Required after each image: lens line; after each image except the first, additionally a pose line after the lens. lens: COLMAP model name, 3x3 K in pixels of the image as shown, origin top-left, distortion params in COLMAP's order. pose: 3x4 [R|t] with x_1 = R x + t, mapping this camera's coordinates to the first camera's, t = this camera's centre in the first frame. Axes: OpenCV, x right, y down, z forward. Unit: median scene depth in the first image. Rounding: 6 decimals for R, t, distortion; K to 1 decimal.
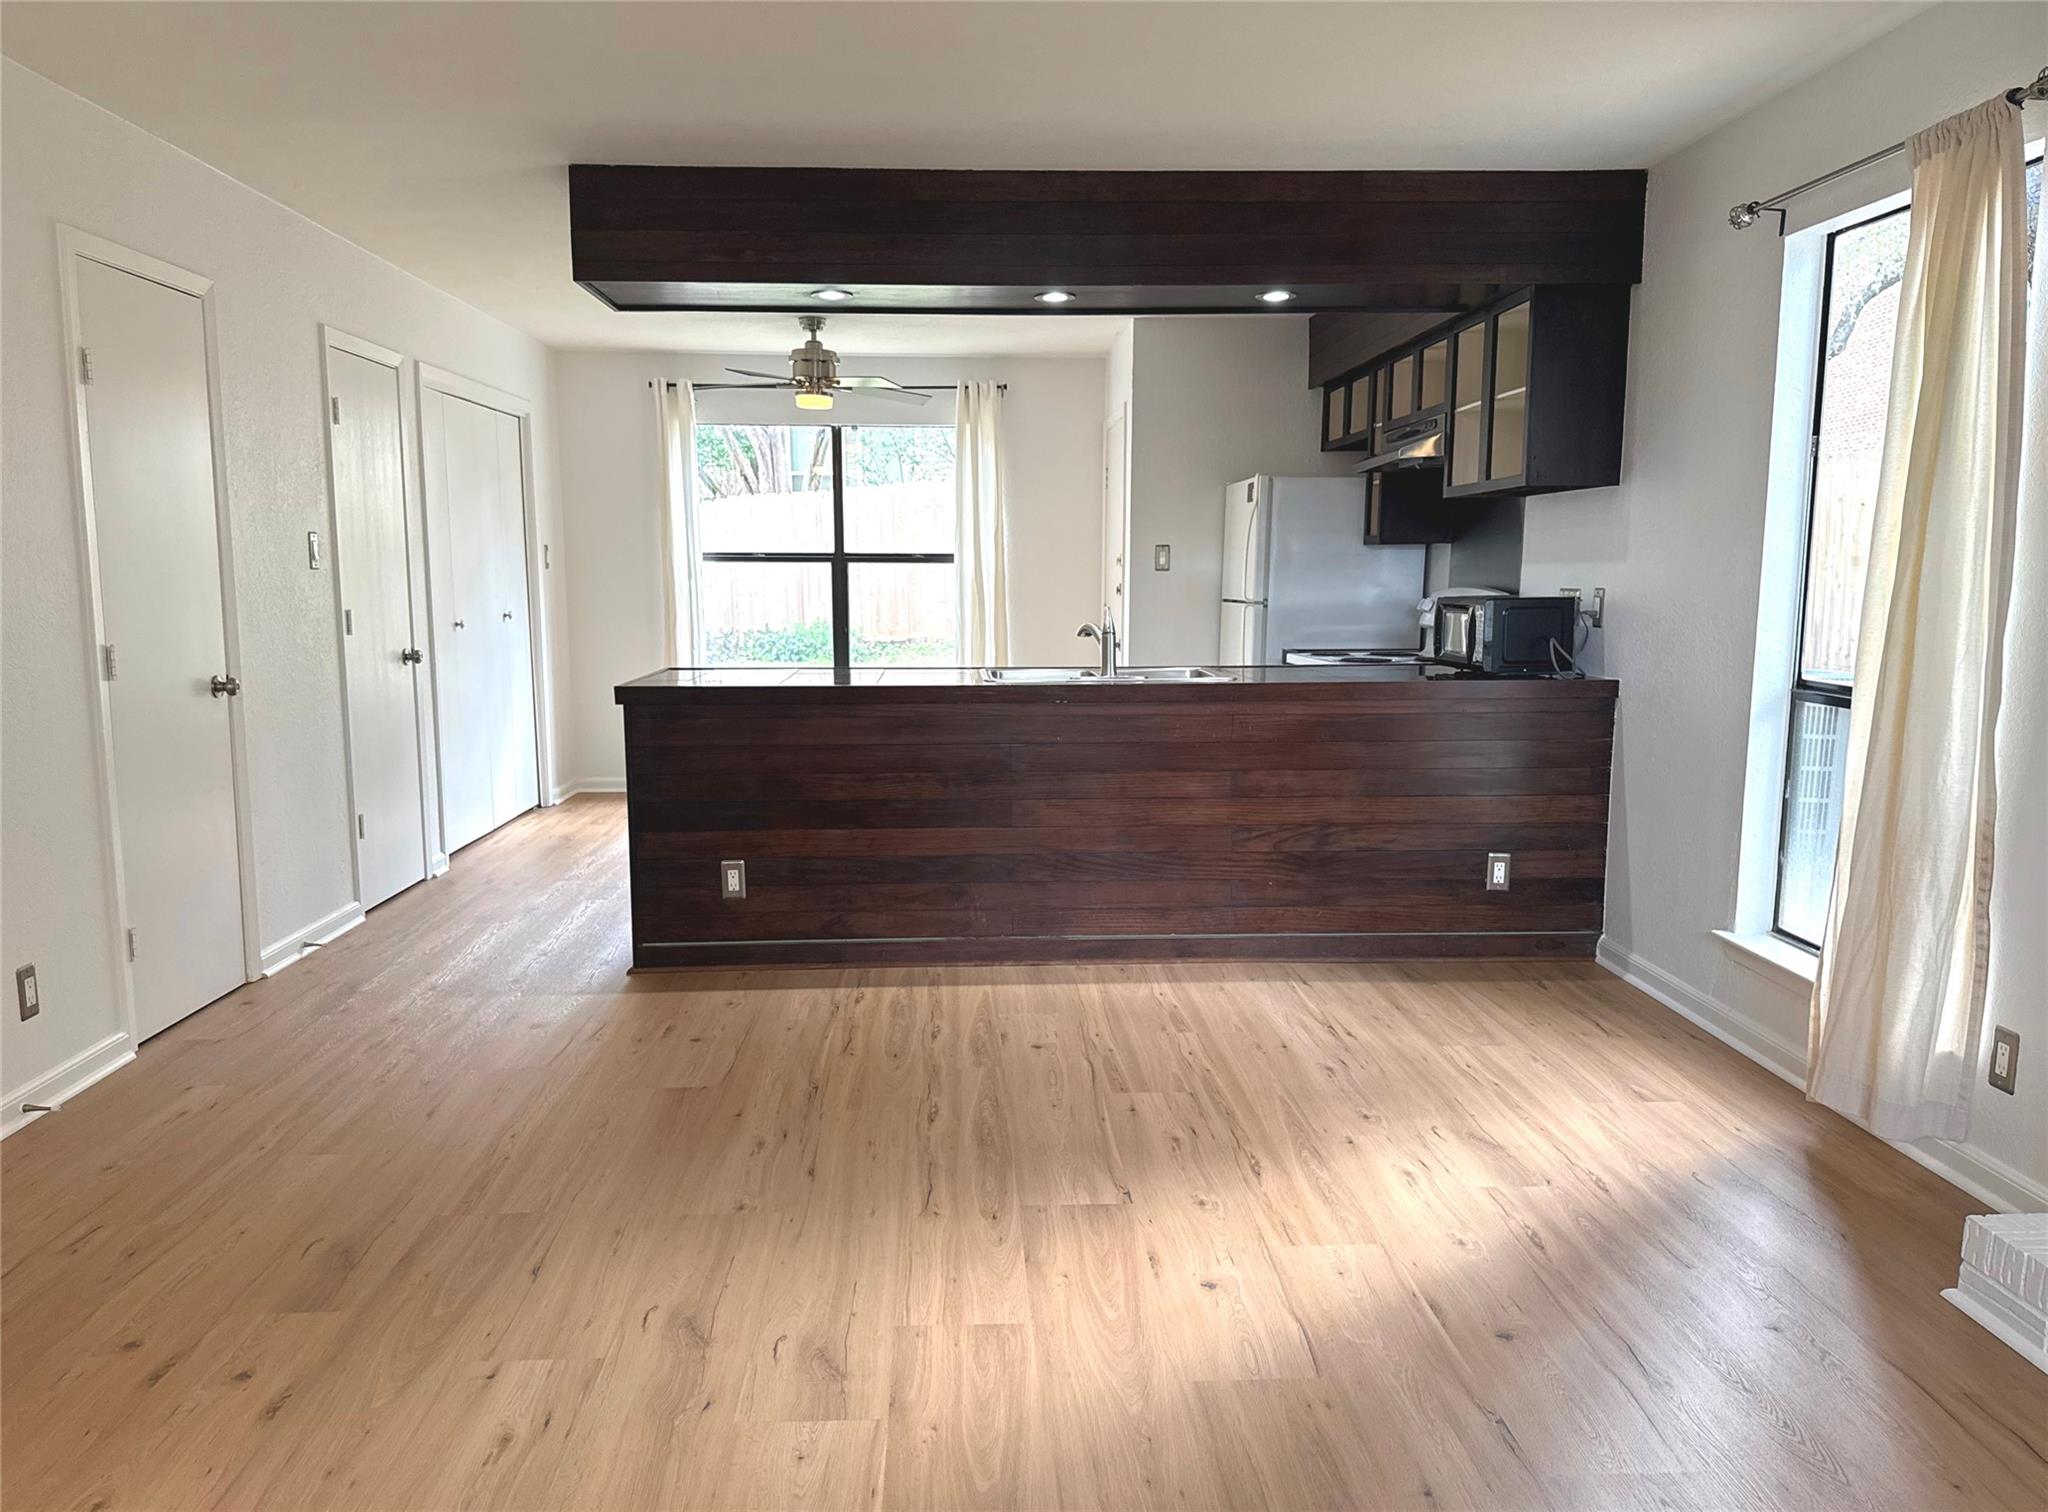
lens RADIAL K [[1430.3, 0, 1003.4], [0, 1430.3, 771.1], [0, 0, 1]] dist [0.046982, -0.033702]
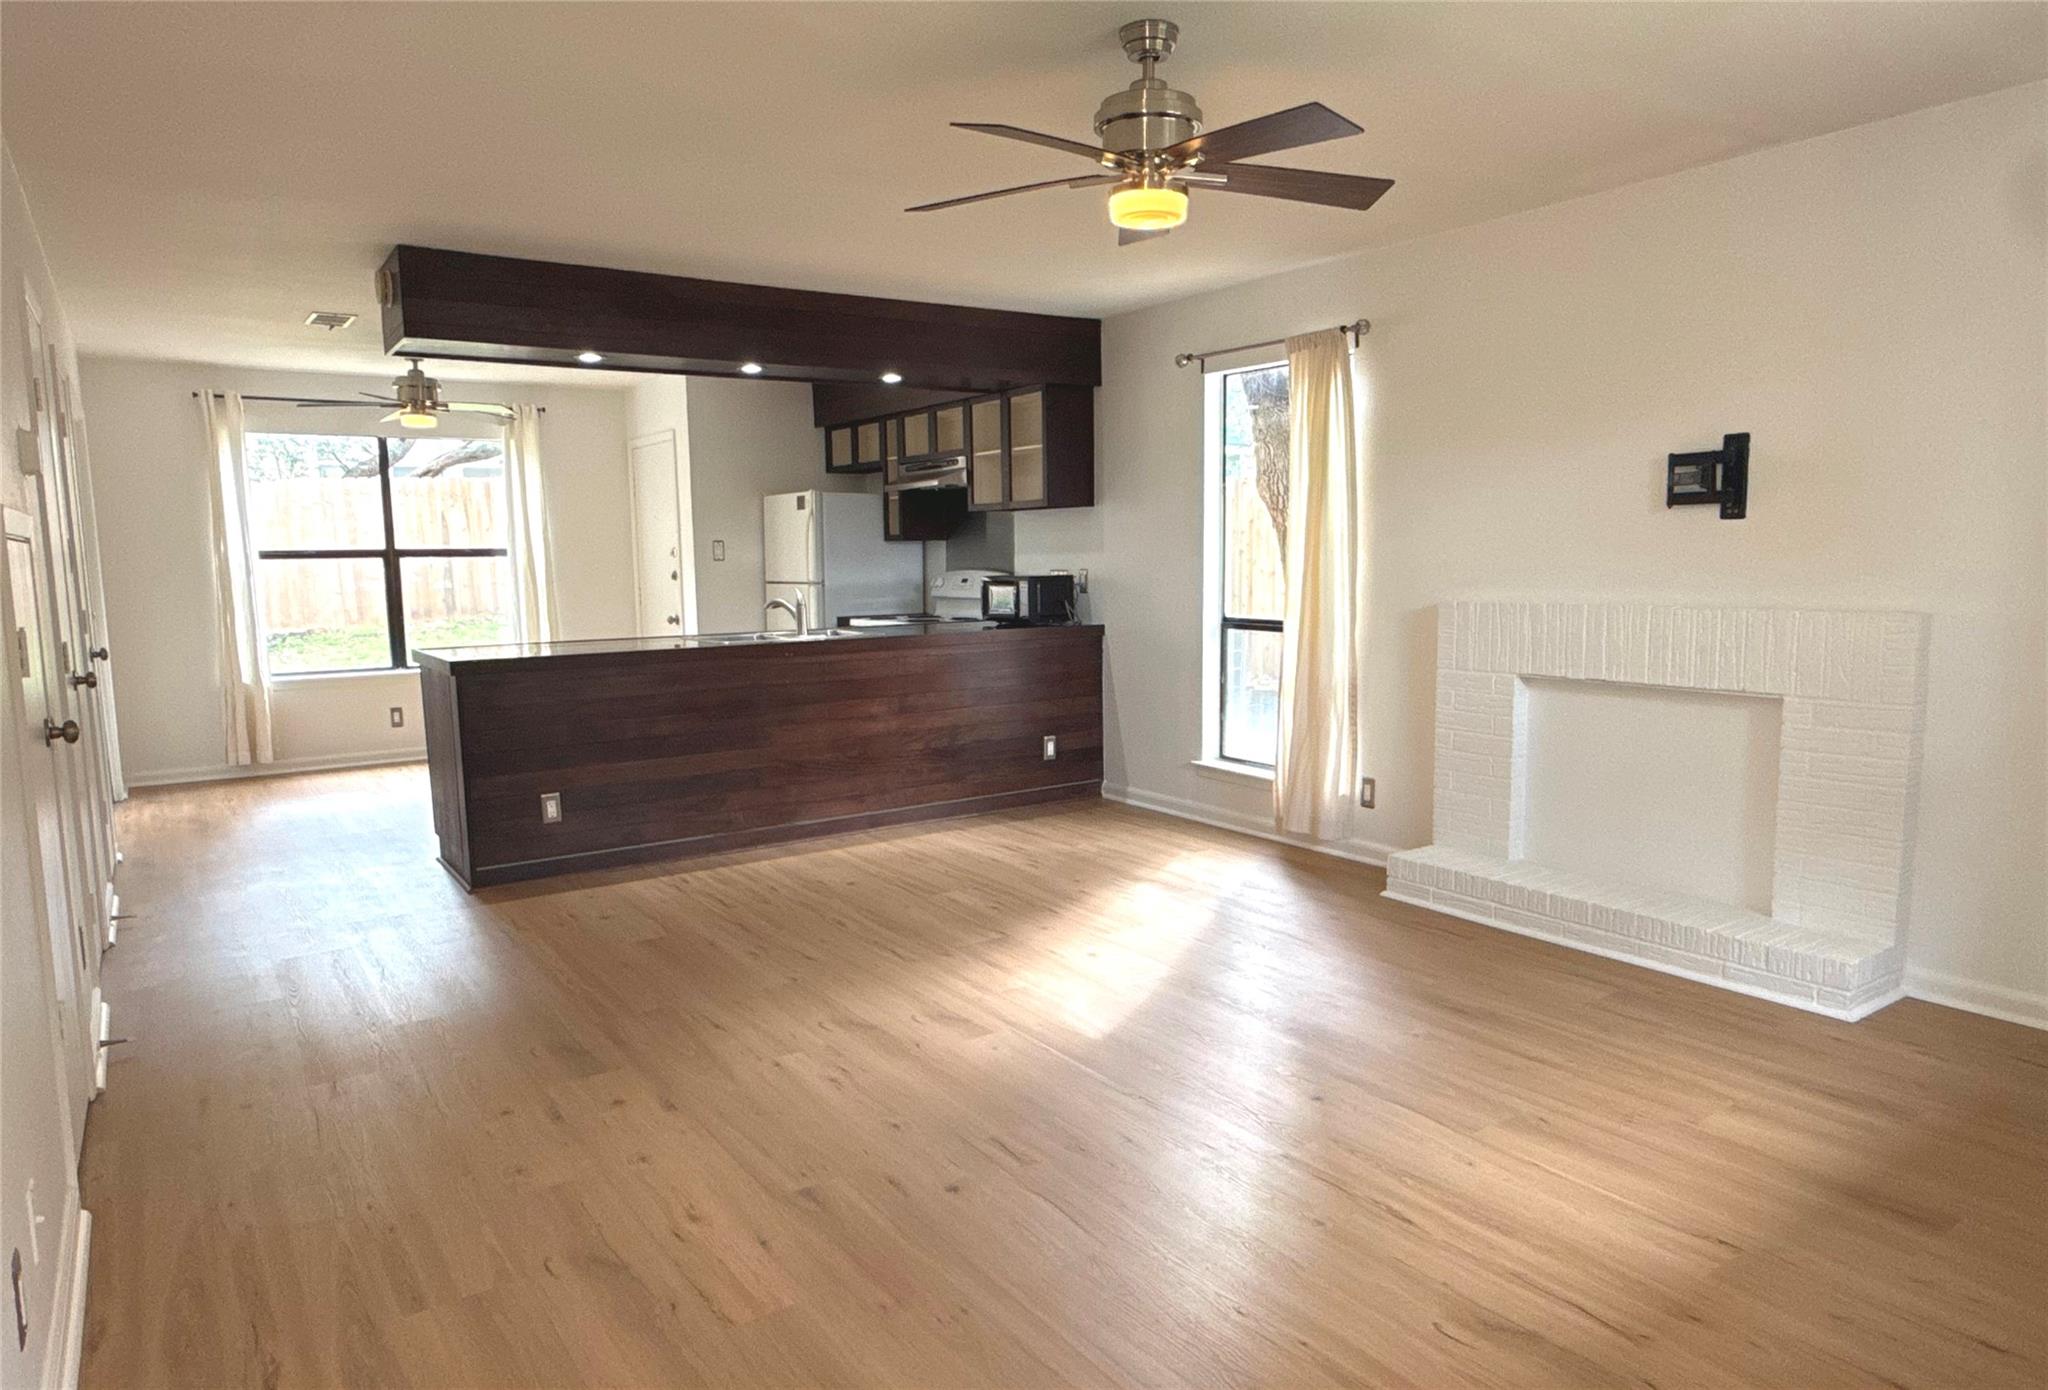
lens RADIAL K [[1287.1, 0, 1012.9], [0, 1287.1, 704.5], [0, 0, 1]] dist [-0.006710, -0.000829]
pose [[0.852260, -0.073439, 0.517937, -0.426128], [0.085625, 0.996327, 0.000377, 0.018391], [-0.516063, 0.044027, 0.855419, -0.195586]]
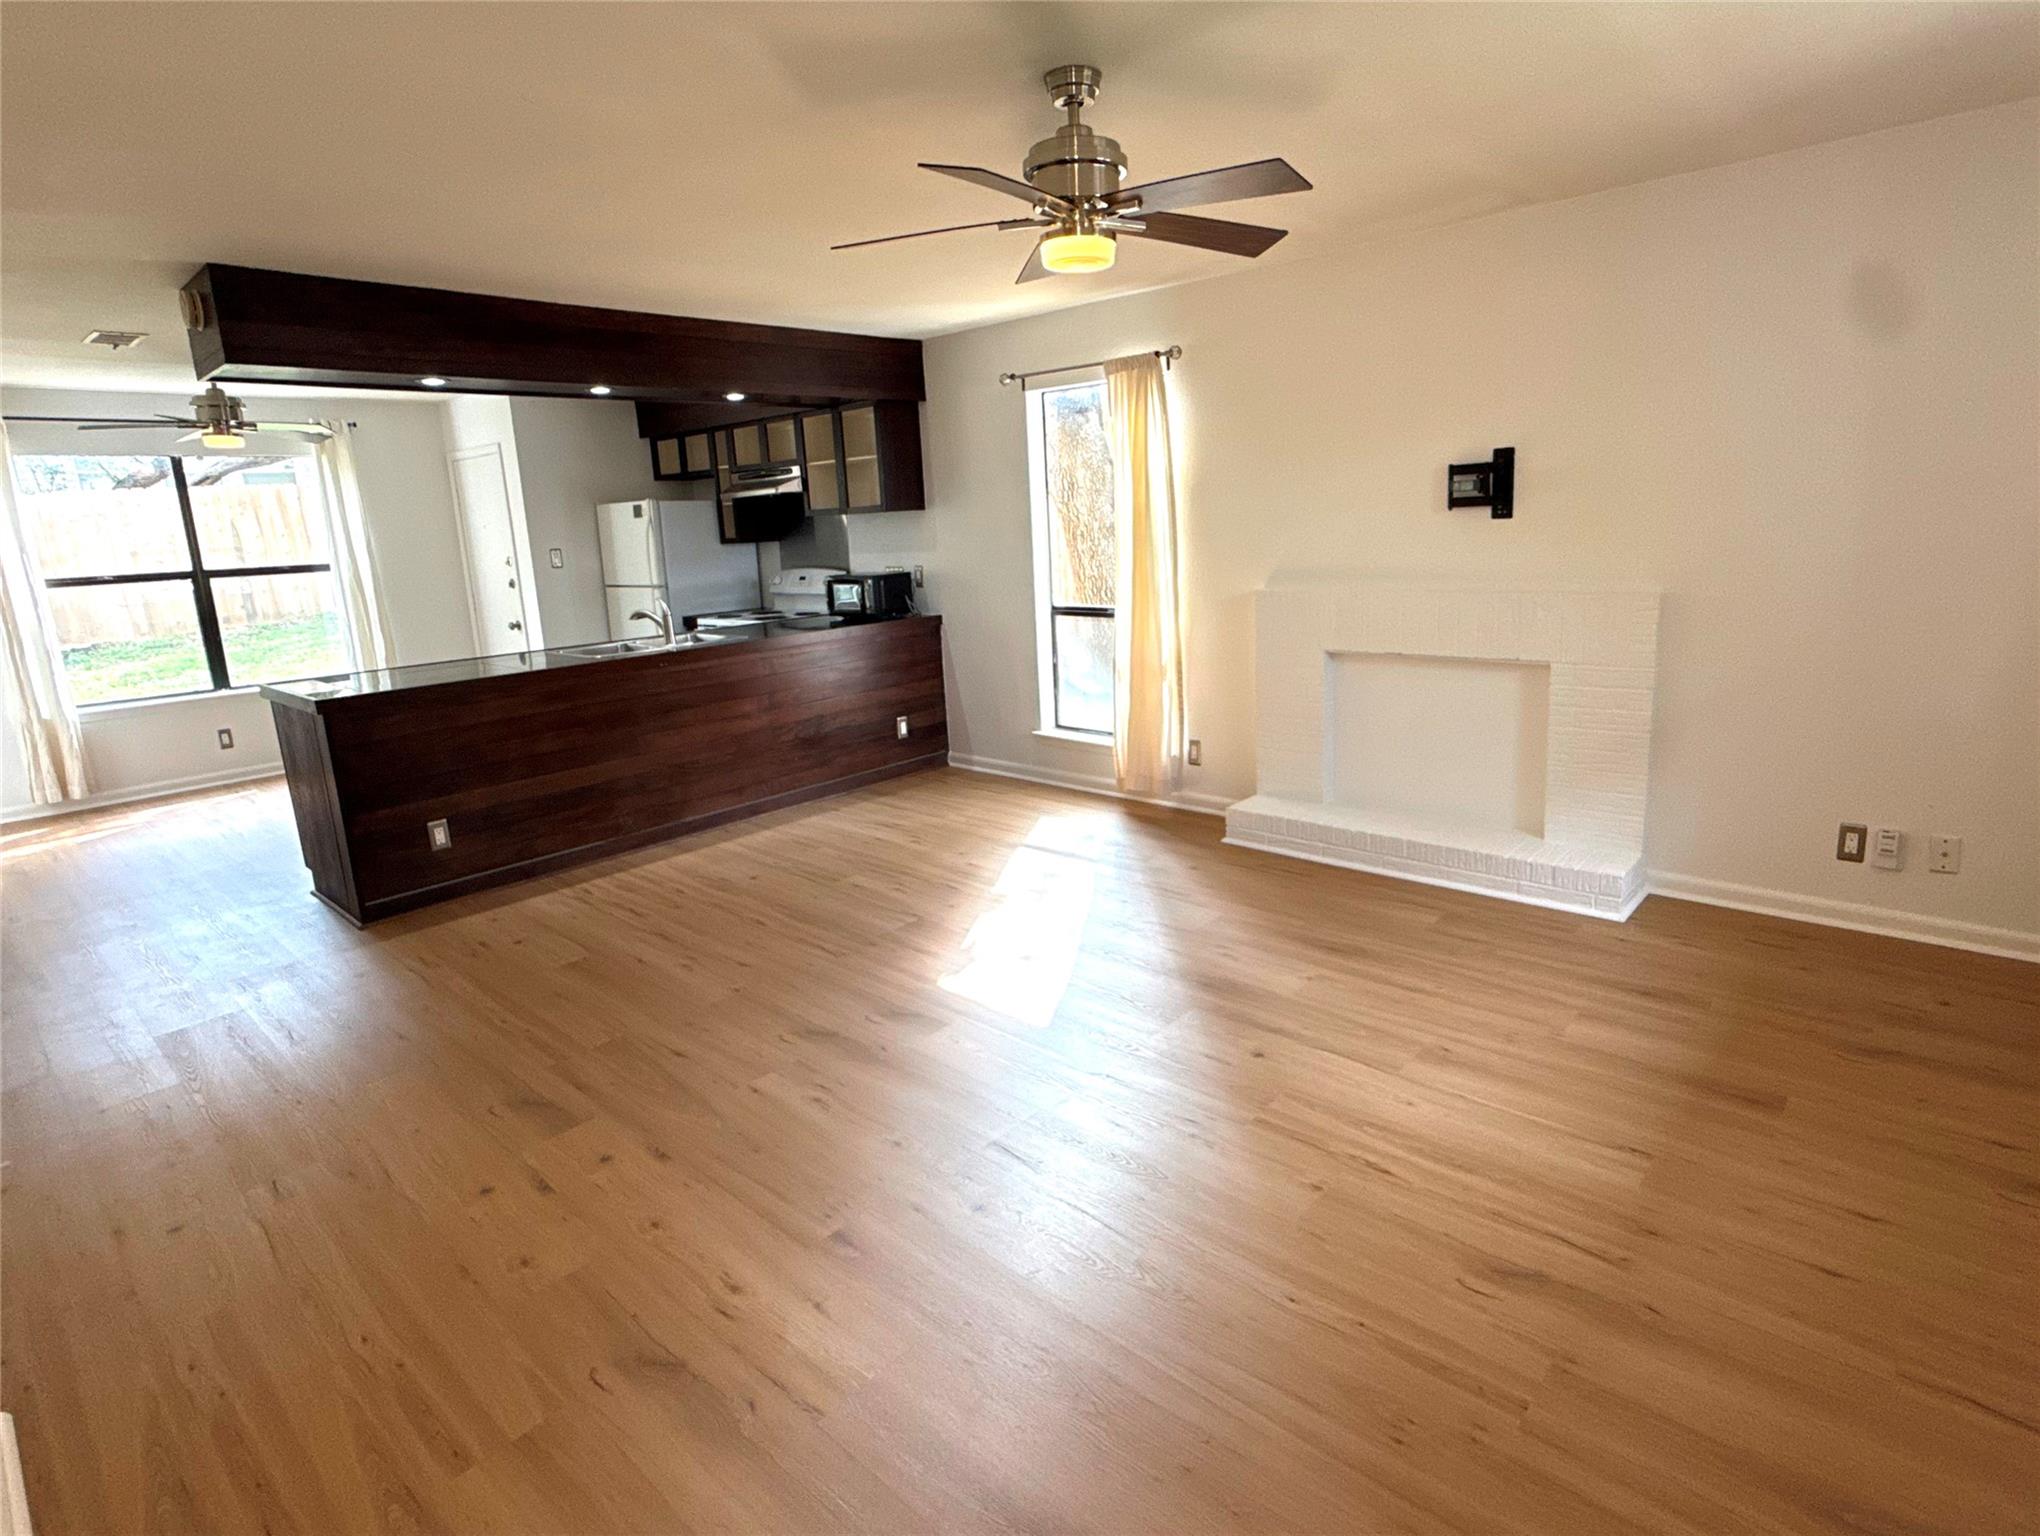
lens RADIAL K [[1063.7, 0, 1036.7], [0, 1063.7, 718.4], [0, 0, 1]] dist [-0.000592, -0.003168]
pose [[0.703505, -0.166631, 0.690879, -0.455817], [0.145143, 0.985322, 0.089852, -0.036207], [-0.695711, 0.037065, 0.717365, -0.066288]]
